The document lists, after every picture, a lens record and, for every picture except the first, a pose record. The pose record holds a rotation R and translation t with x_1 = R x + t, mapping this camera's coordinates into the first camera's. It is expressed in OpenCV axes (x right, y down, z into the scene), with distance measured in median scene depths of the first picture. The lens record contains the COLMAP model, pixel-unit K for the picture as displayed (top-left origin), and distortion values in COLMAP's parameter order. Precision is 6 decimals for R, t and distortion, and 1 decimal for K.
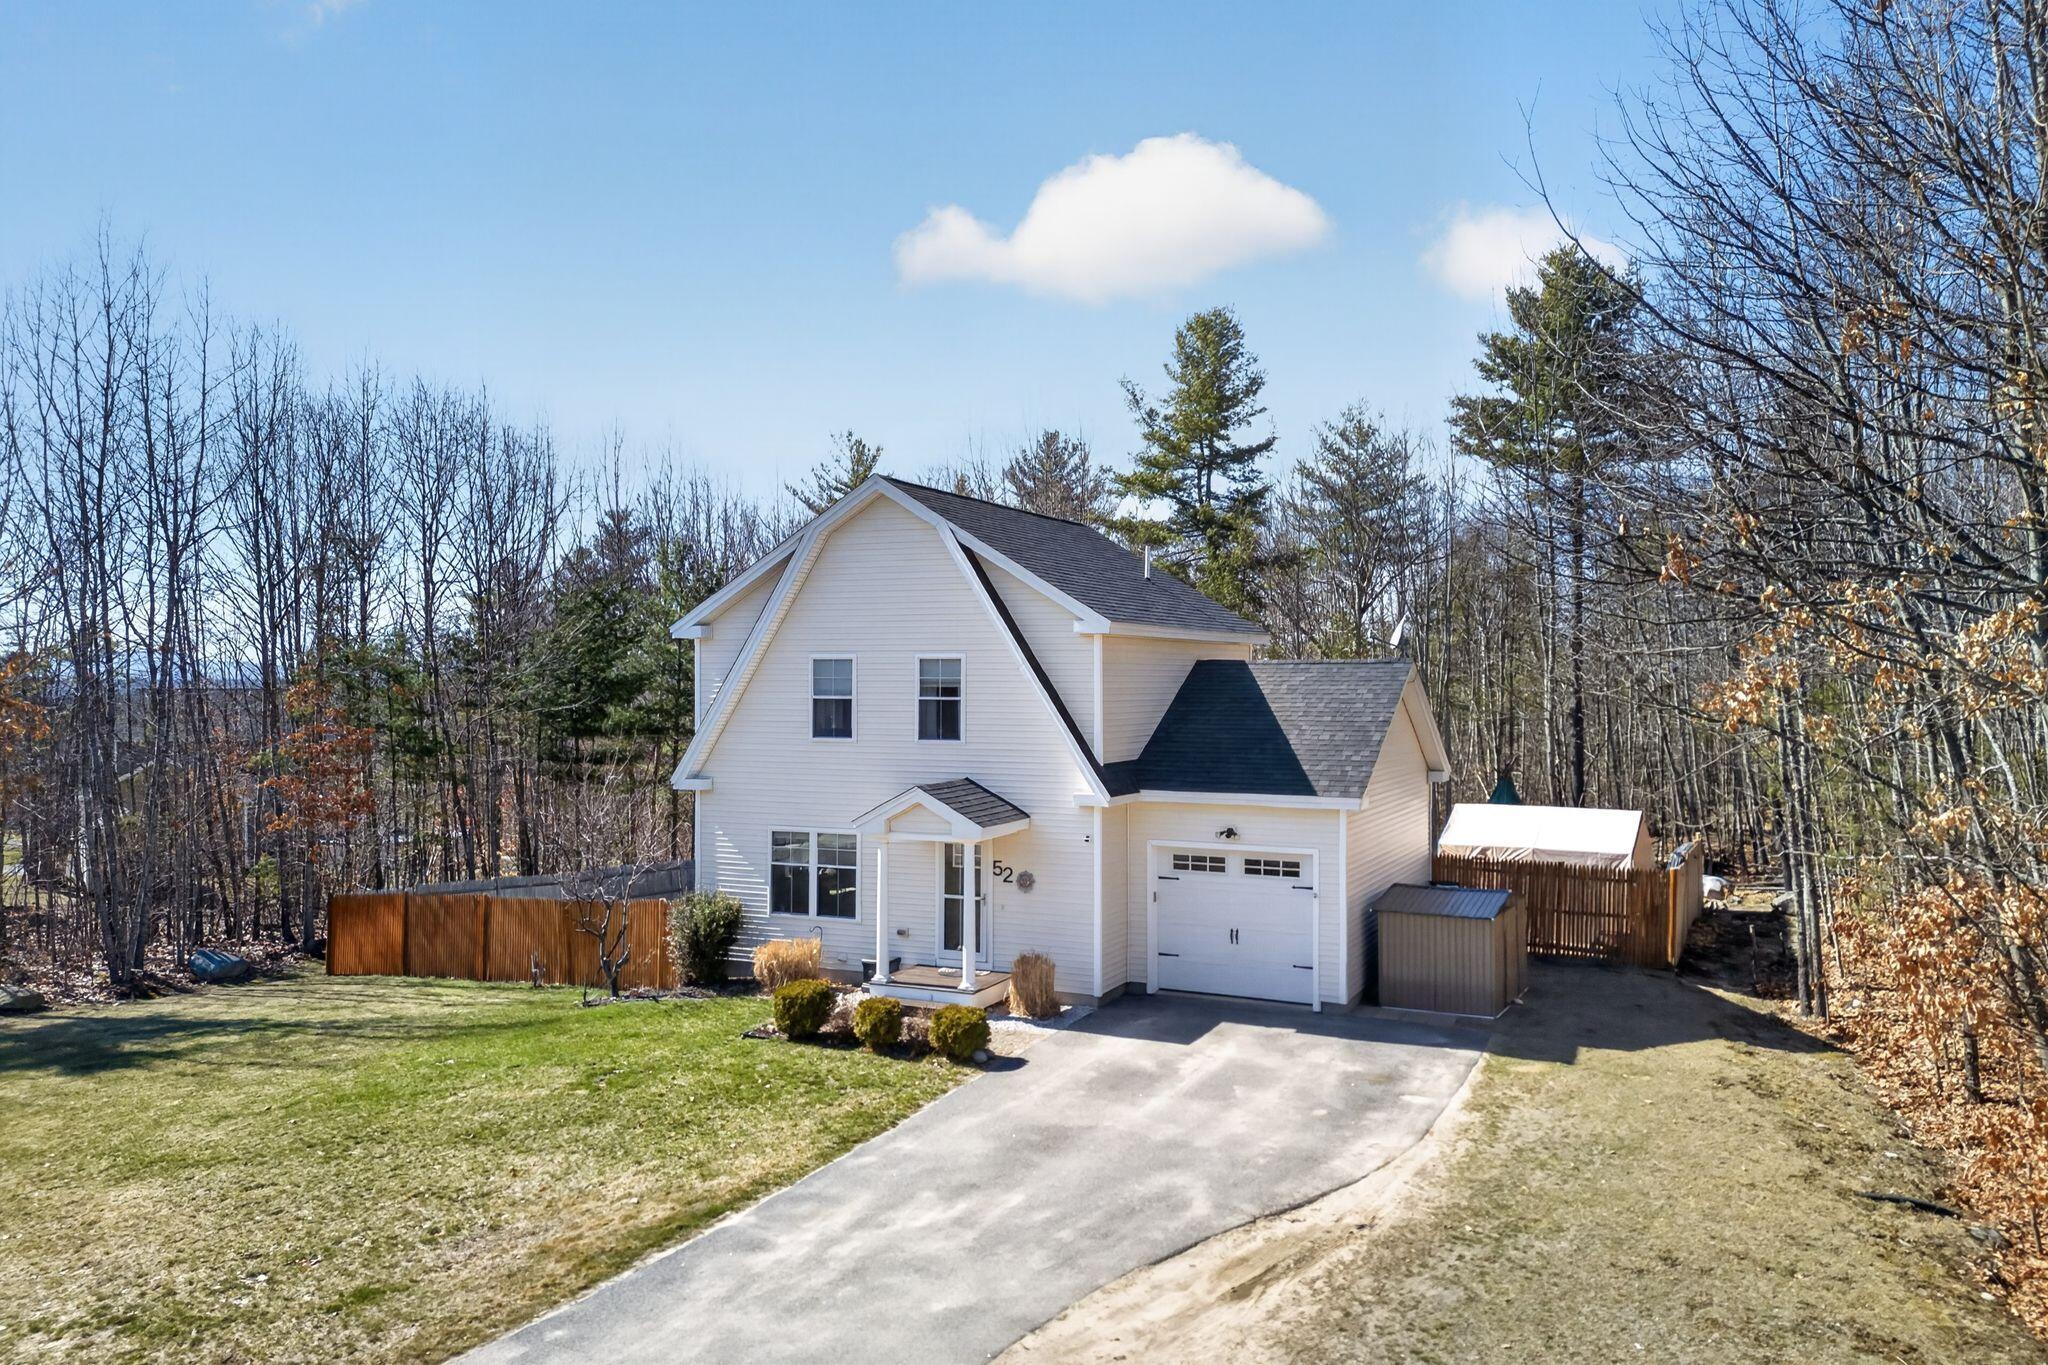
lens RADIAL K [[1473.7, 0, 1028.9], [0, 1473.7, 681.0], [0, 0, 1]] dist [0.011508, 0.001686]
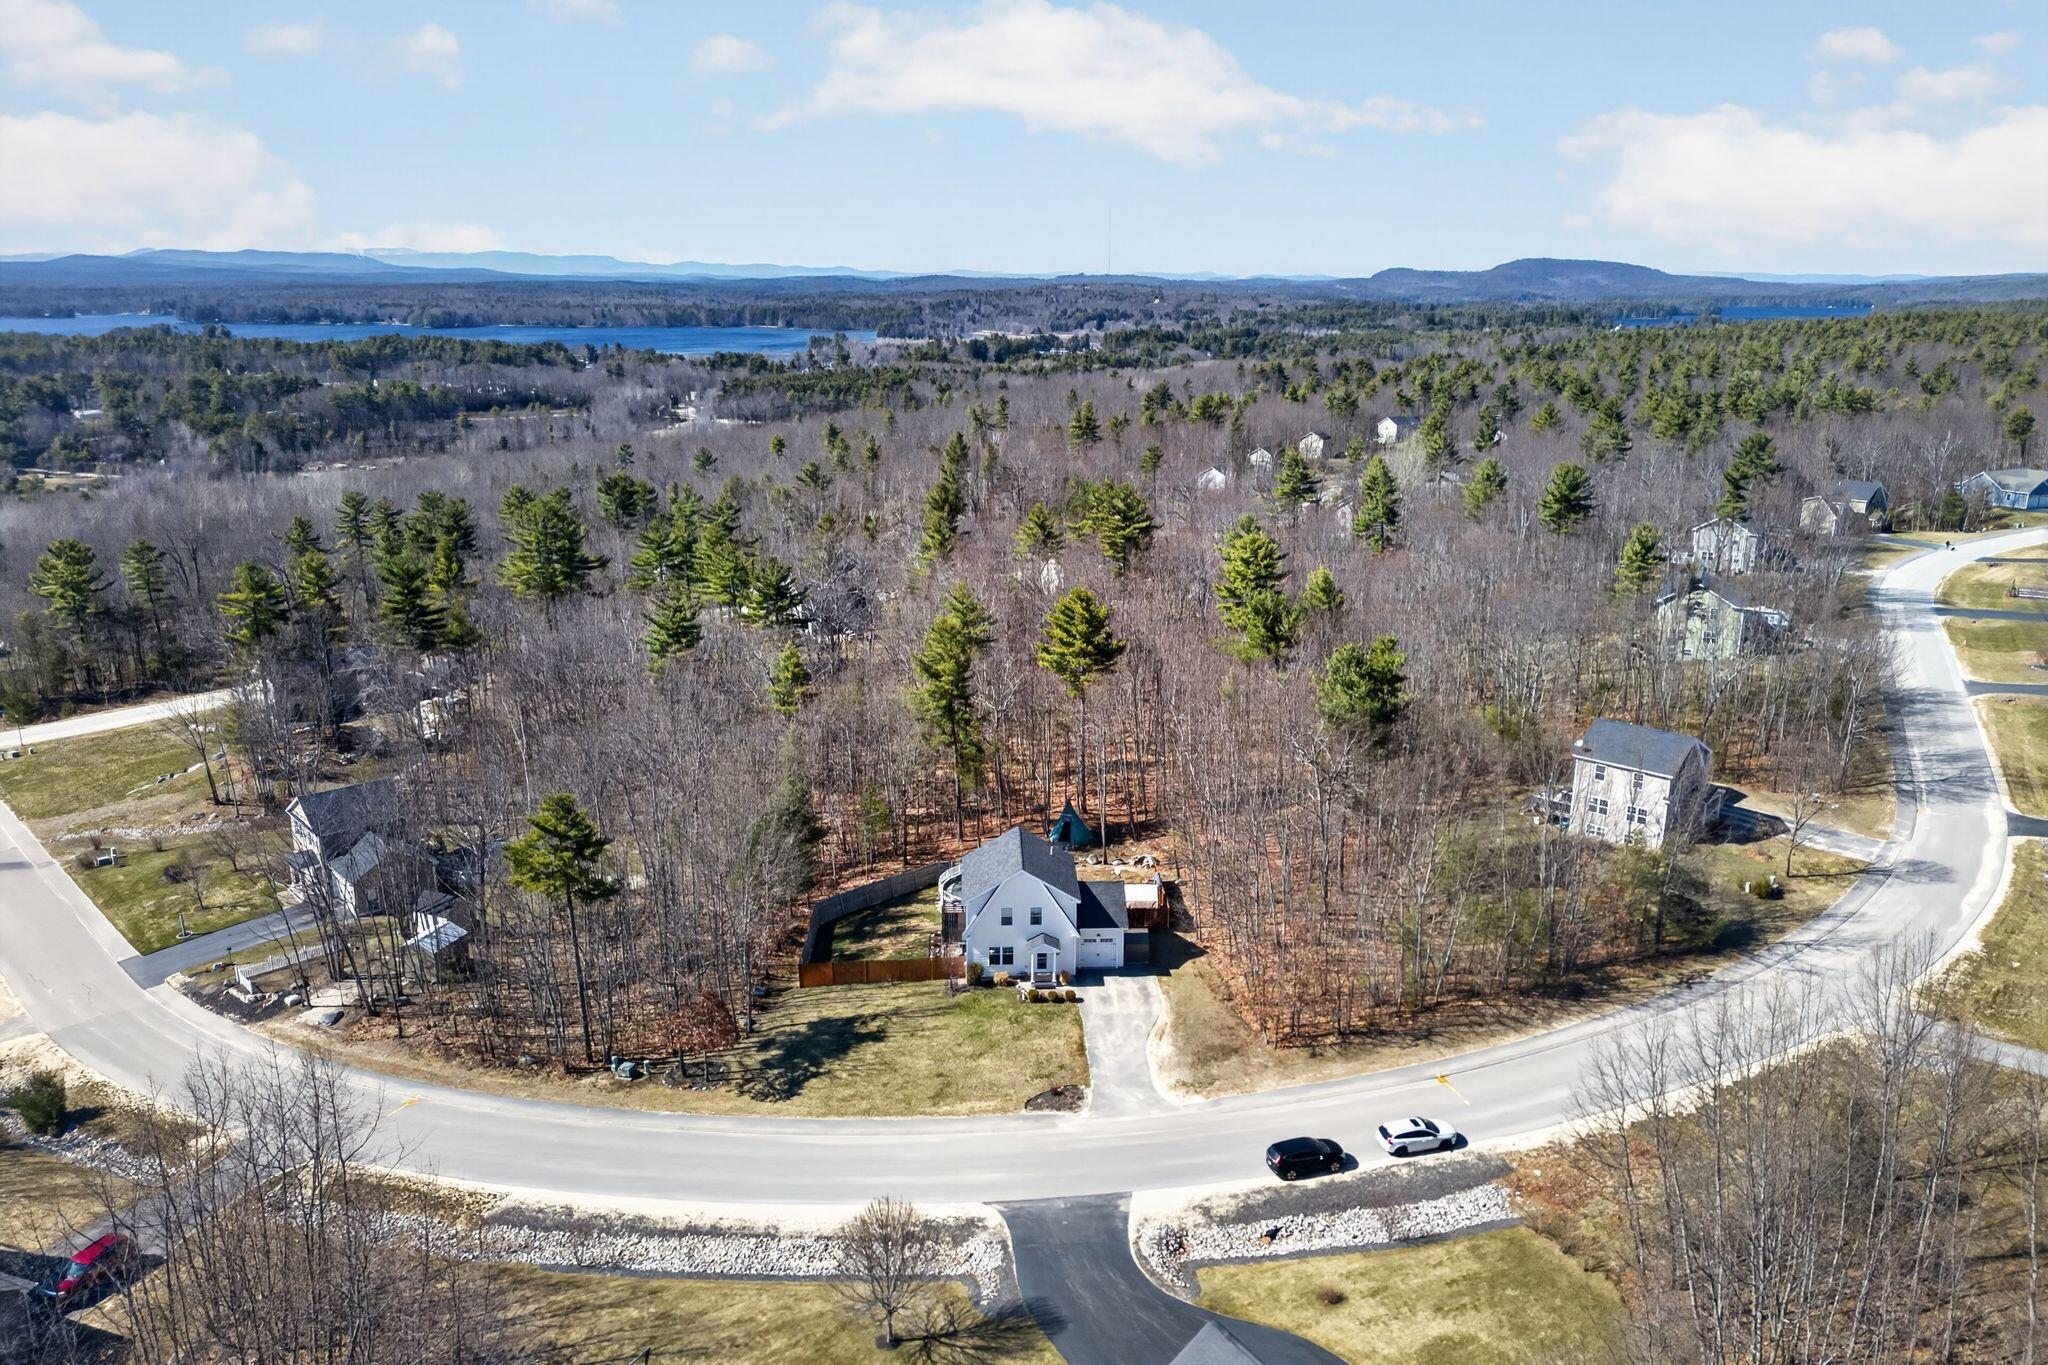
lens RADIAL K [[1473.7, 0, 1028.9], [0, 1473.7, 681.0], [0, 0, 1]] dist [0.011508, 0.001686]
pose [[0.890424, -0.130333, 0.436072, -1.992344], [0.012652, 0.964839, 0.262536, -1.903600], [-0.454957, -0.228251, 0.860765, -2.728684]]
